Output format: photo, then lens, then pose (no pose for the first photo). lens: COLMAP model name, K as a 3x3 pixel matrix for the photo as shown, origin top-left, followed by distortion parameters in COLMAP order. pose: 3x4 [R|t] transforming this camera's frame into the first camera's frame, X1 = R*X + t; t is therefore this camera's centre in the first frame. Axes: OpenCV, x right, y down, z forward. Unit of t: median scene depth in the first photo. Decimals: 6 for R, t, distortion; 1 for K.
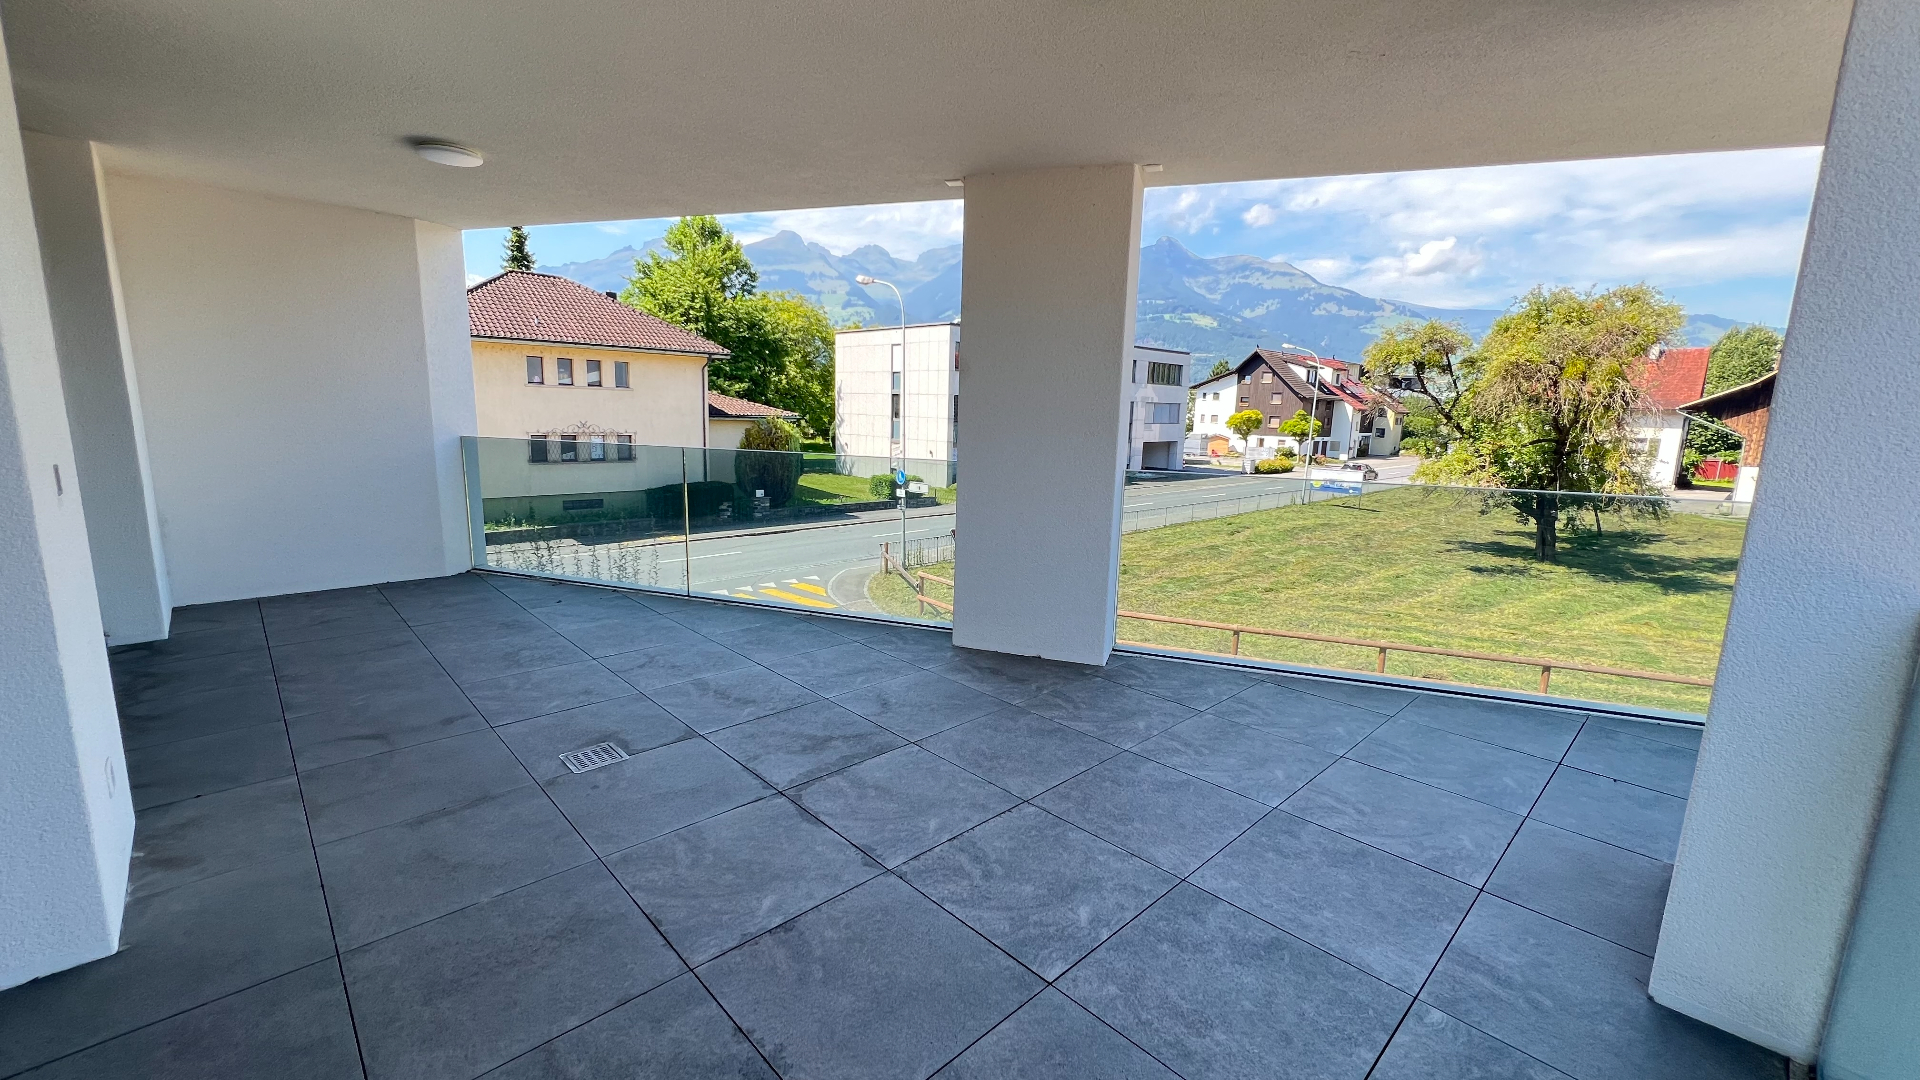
lens RADIAL K [[772.3, 0, 970.1], [0, 772.3, 539.2], [0, 0, 1]] dist [-0.002806, 0.000076]
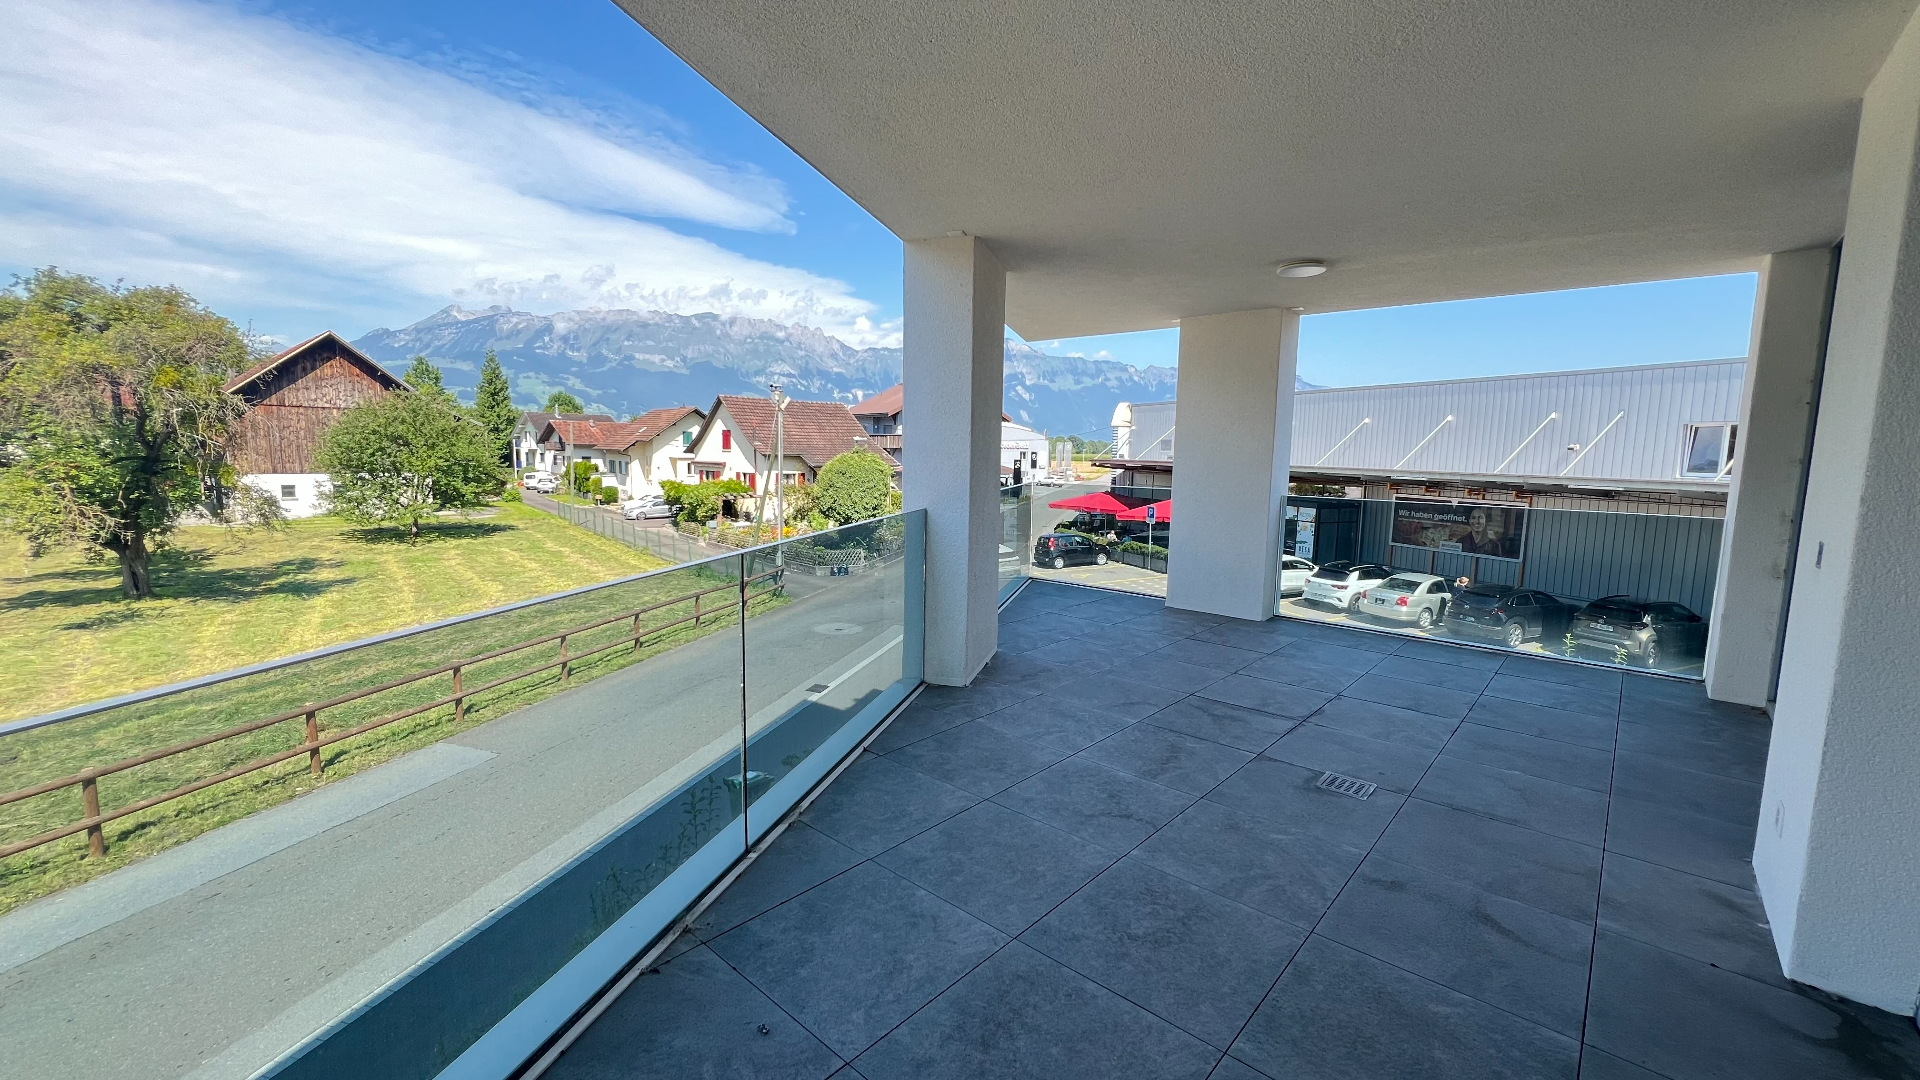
lens RADIAL K [[772.3, 0, 955.3], [0, 772.3, 544.4], [0, 0, 1]] dist [-0.002806, 0.000076]
pose [[-0.072380, -0.151509, 0.985802, -1.193596], [0.151200, 0.975304, 0.160997, -0.252012], [-0.985850, 0.160706, -0.047684, 1.249208]]
